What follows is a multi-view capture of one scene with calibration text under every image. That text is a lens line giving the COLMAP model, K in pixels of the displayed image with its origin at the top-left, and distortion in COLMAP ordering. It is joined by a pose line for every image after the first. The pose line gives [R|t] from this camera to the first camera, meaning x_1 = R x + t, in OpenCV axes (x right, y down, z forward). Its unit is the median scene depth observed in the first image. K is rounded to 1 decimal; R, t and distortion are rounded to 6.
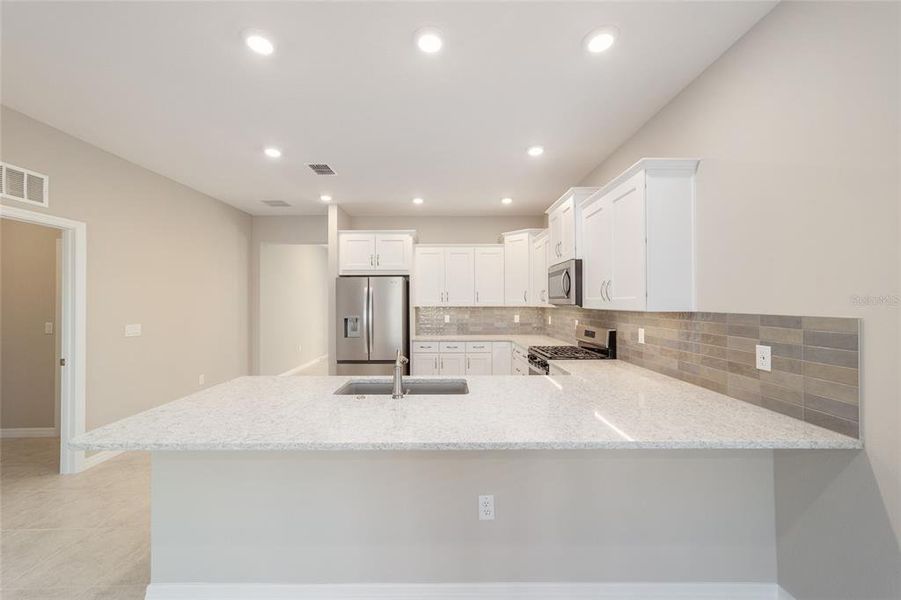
lens RADIAL K [[345.1, 0, 446.8], [0, 345.1, 301.1], [0, 0, 1]] dist [-0.010421, 0.002662]
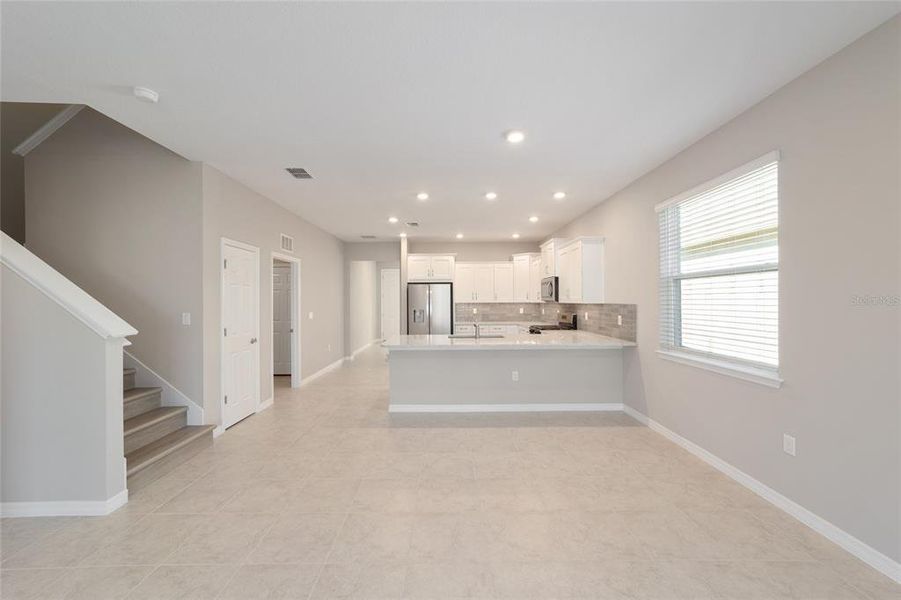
lens RADIAL K [[345.1, 0, 446.3], [0, 345.1, 302.1], [0, 0, 1]] dist [-0.010421, 0.002662]
pose [[0.999996, -0.002731, 0.000145, -0.171953], [0.002729, 0.999964, 0.008074, 0.000442], [-0.000167, -0.008074, 0.999967, -0.690835]]
